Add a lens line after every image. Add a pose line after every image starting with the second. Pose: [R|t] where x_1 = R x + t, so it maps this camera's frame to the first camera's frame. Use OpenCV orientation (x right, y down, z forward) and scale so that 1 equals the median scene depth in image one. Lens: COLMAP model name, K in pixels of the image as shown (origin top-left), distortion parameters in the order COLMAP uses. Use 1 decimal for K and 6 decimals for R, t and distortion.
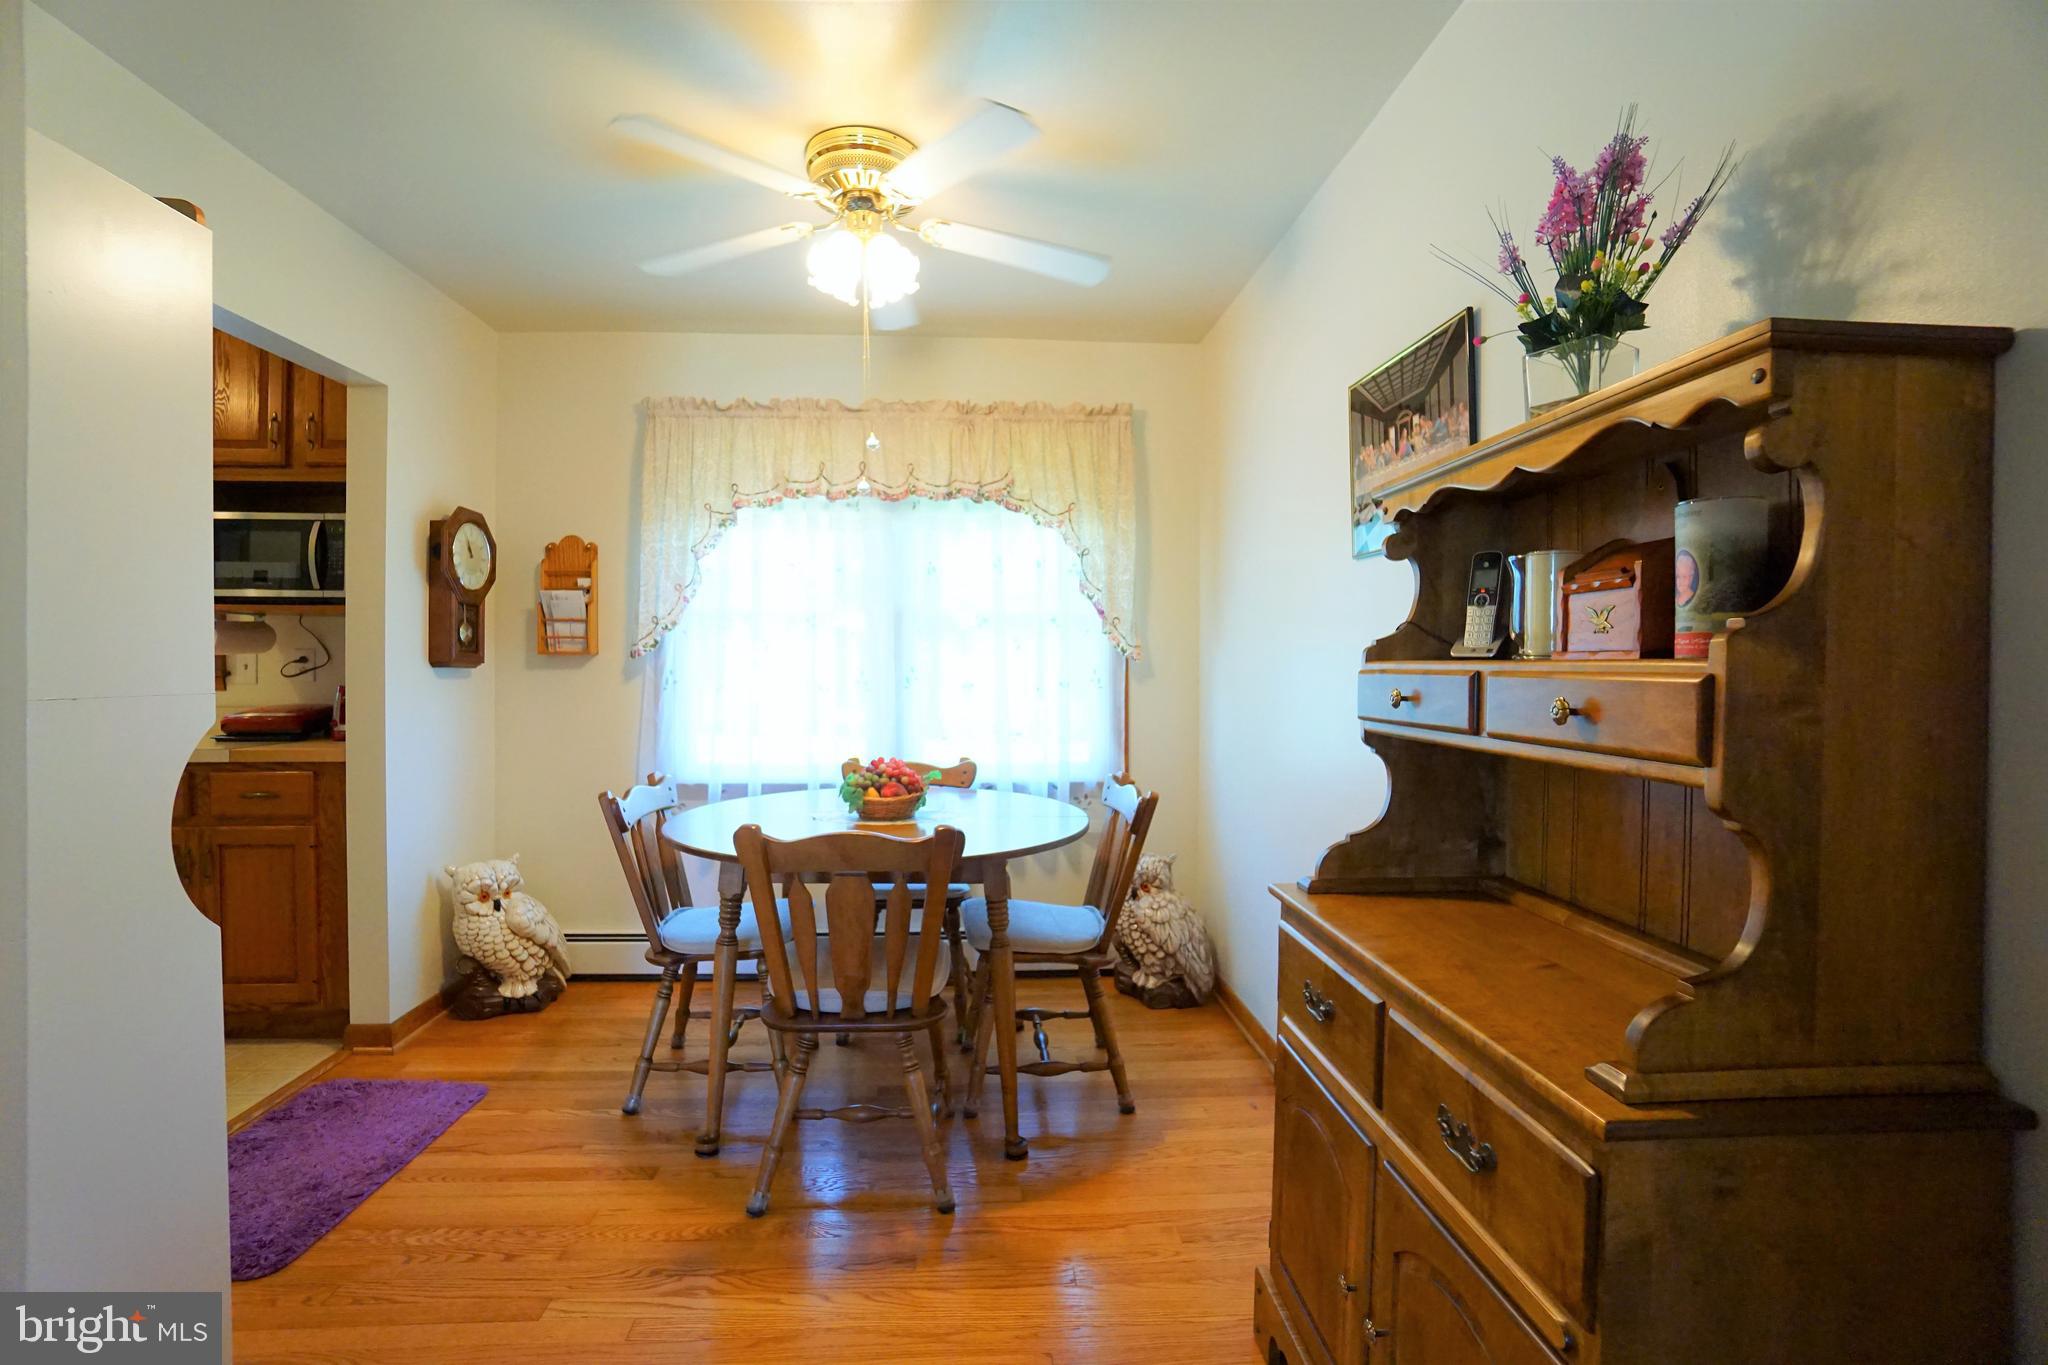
lens RADIAL K [[907.3, 0, 1004.9], [0, 907.3, 663.3], [0, 0, 1]] dist [-0.057417, 0.019373]
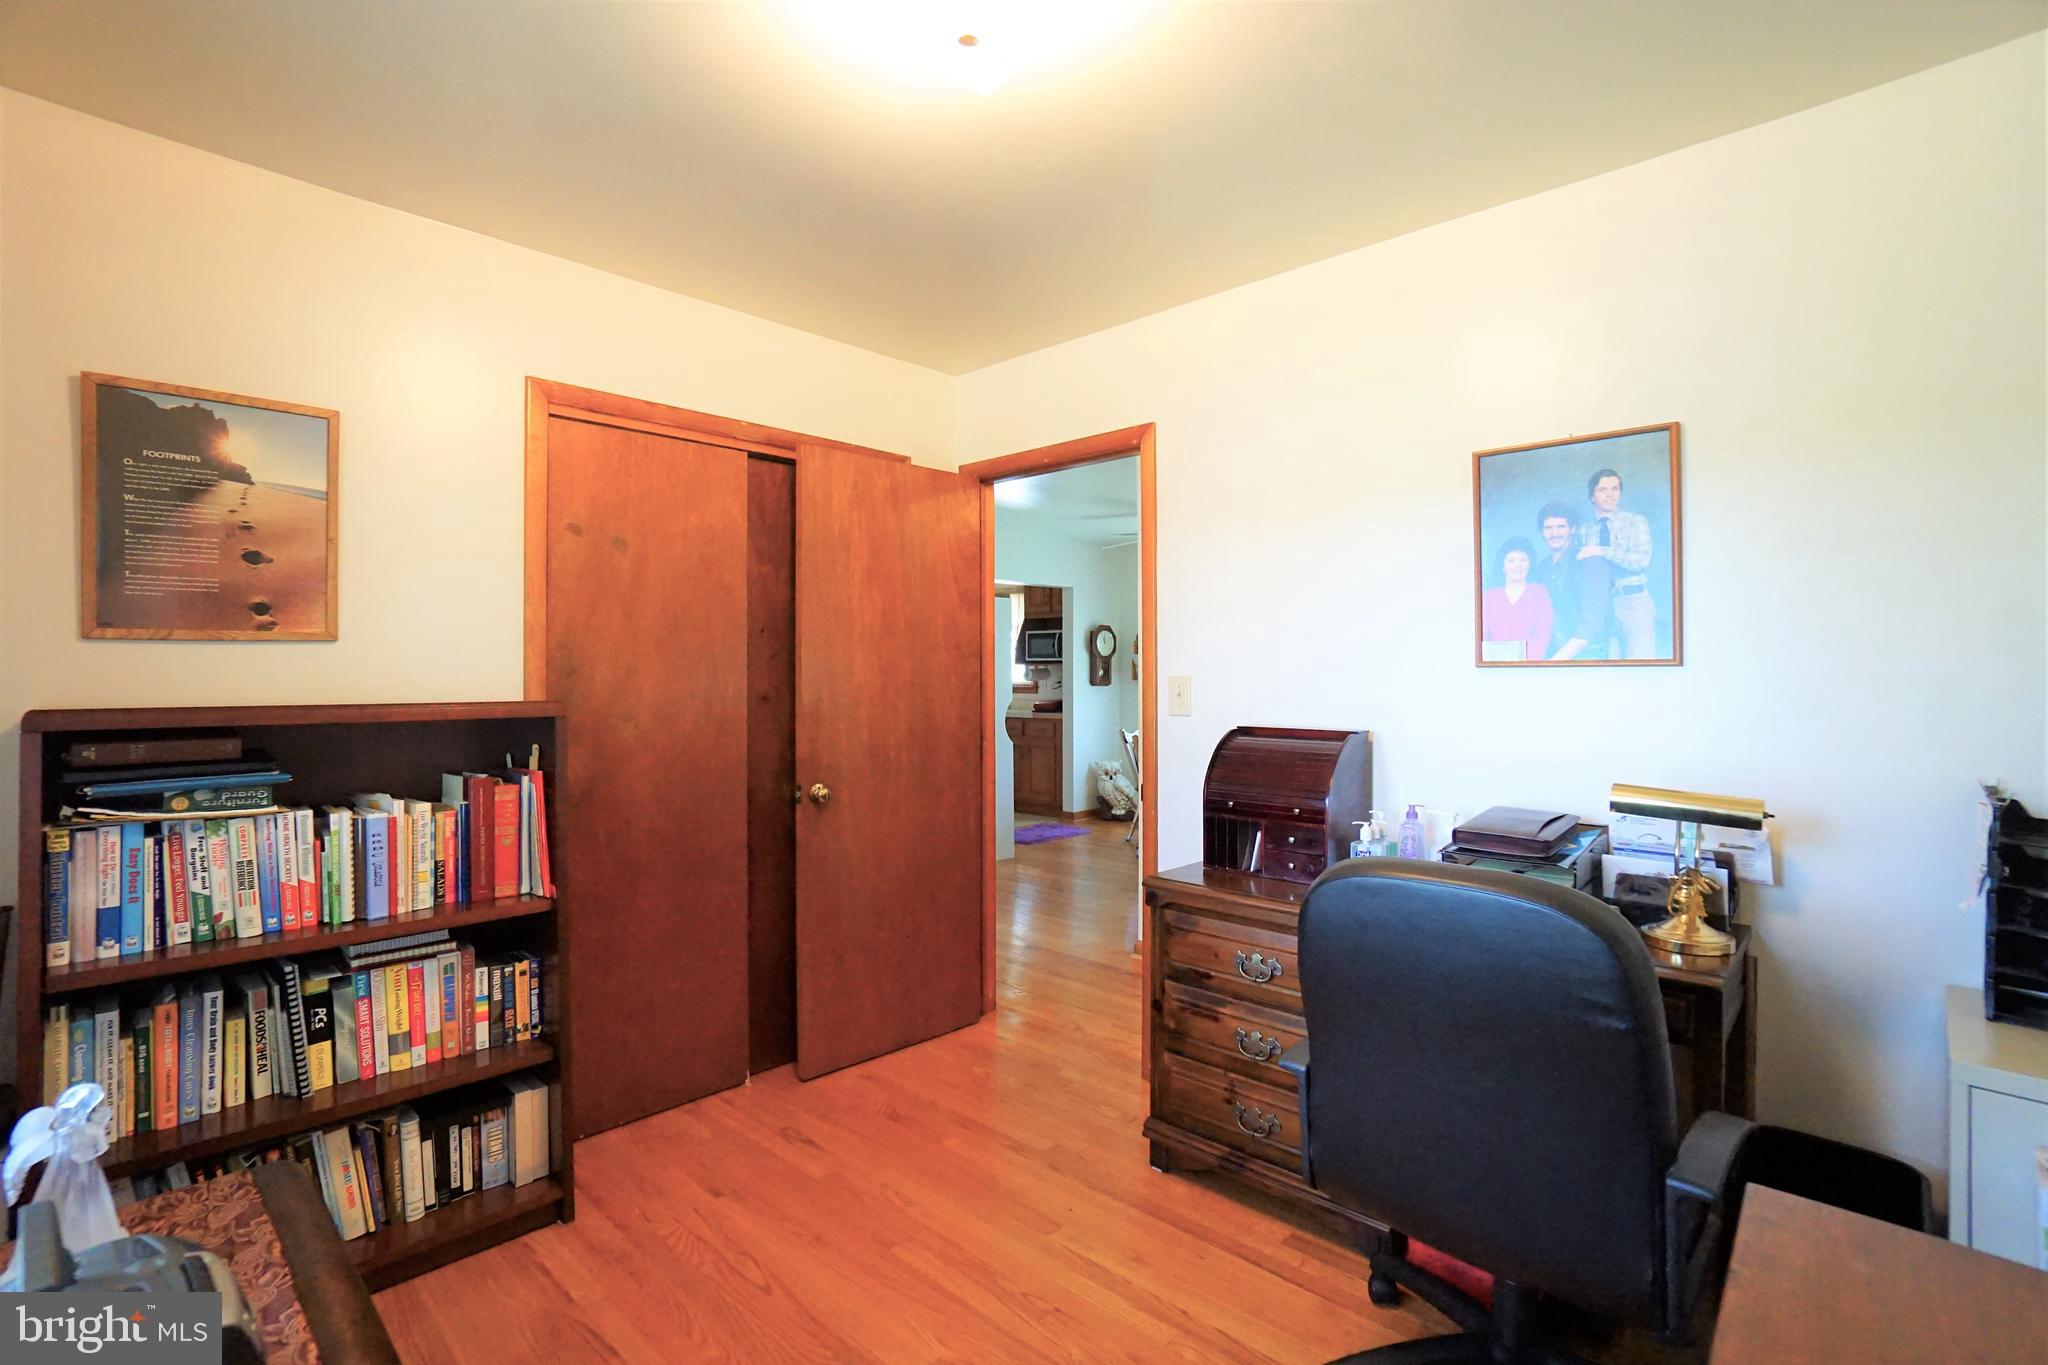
lens RADIAL K [[907.3, 0, 1017.3], [0, 907.3, 680.2], [0, 0, 1]] dist [-0.057417, 0.019373]
pose [[0.681986, -0.004613, -0.731350, 1.531728], [0.004292, 0.999988, -0.002306, -0.008974], [0.731352, -0.001566, 0.681998, -1.302906]]
